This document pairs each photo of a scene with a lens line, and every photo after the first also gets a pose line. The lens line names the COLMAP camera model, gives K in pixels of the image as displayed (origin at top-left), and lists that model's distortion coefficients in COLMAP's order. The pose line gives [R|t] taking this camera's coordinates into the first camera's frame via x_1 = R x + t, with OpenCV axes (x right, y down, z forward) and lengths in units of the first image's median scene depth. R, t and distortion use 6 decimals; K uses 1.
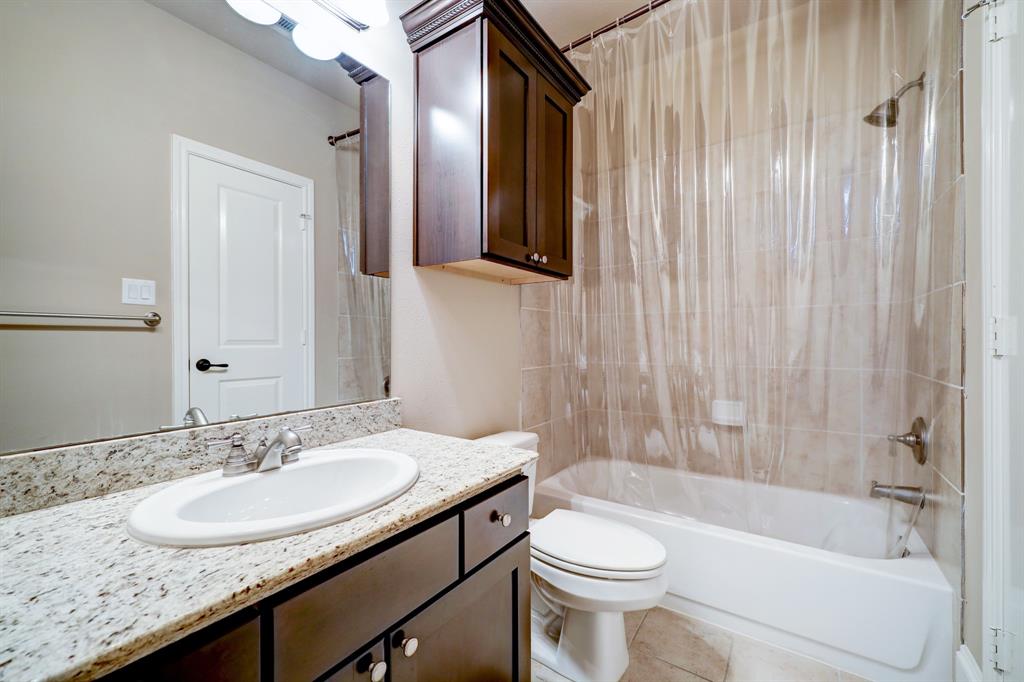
lens RADIAL K [[415.4, 0, 503.5], [0, 415.4, 336.8], [0, 0, 1]] dist [0.003943, -0.000104]
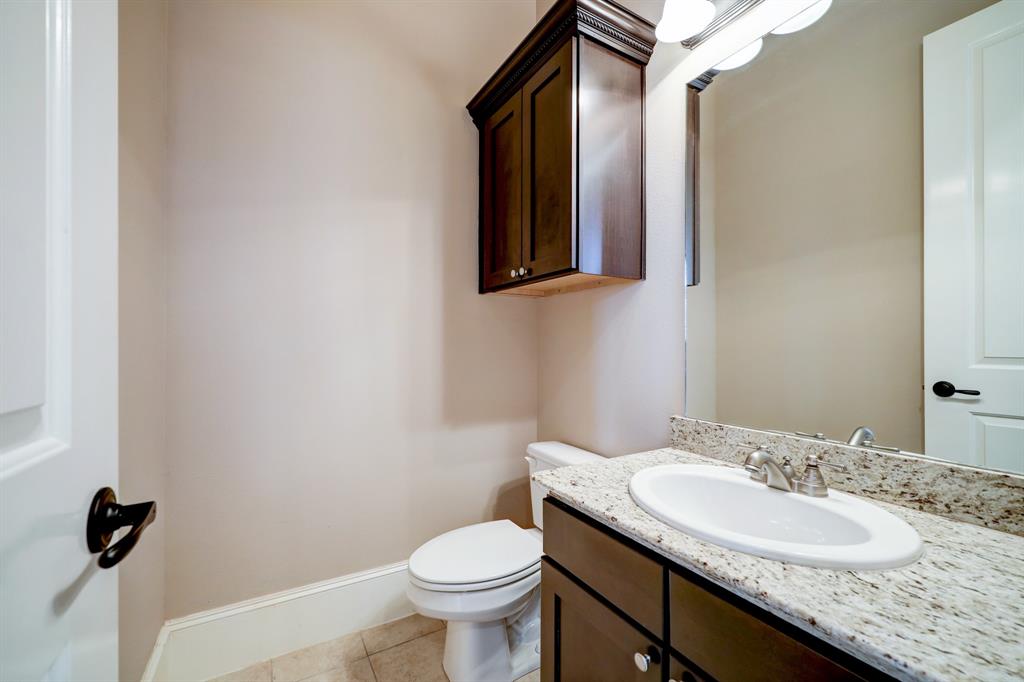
lens RADIAL K [[415.4, 0, 507.3], [0, 415.4, 350.8], [0, 0, 1]] dist [0.003943, -0.000104]
pose [[-0.415966, -0.006900, -0.909354, 1.274637], [-0.012009, 0.999926, -0.002094, 0.008447], [0.909301, 0.010049, -0.416018, 1.739374]]
